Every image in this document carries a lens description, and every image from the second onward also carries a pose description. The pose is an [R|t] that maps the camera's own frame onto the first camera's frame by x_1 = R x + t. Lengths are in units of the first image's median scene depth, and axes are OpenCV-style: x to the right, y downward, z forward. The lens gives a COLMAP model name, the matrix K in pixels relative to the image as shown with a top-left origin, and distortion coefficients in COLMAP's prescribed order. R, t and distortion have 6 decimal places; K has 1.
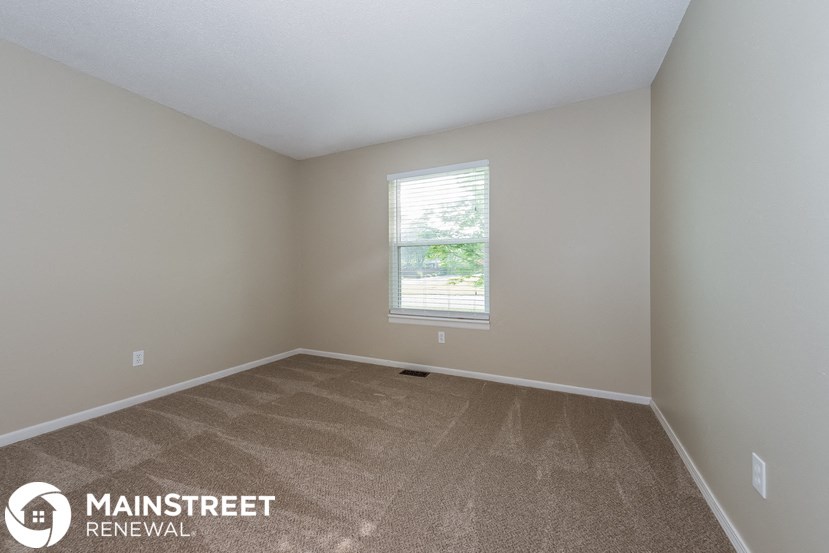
lens RADIAL K [[335.7, 0, 435.8], [0, 335.7, 274.8], [0, 0, 1]] dist [0.000089, 0.000019]
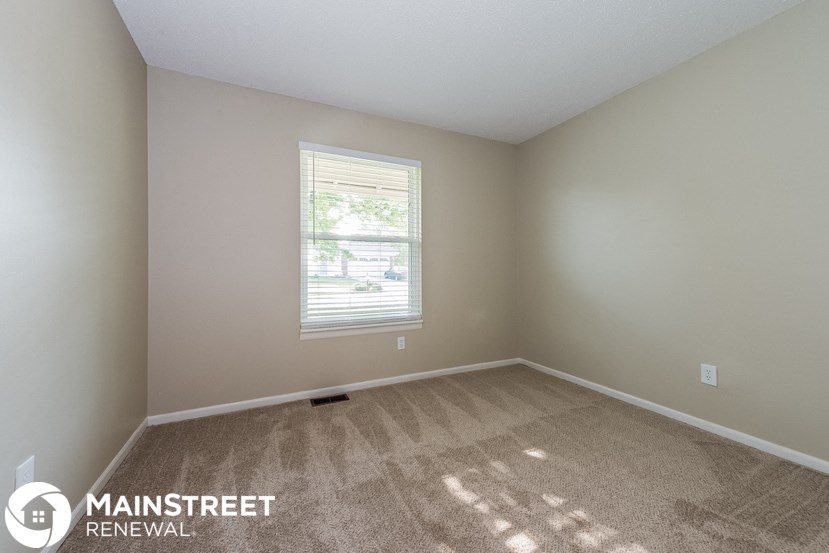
lens RADIAL K [[335.7, 0, 435.8], [0, 335.7, 274.8], [0, 0, 1]] dist [0.000089, 0.000019]
pose [[0.570871, 0.000772, 0.821040, -0.612070], [0.004147, 0.999984, -0.003824, 0.006633], [-0.821029, 0.005588, 0.570859, 0.376438]]
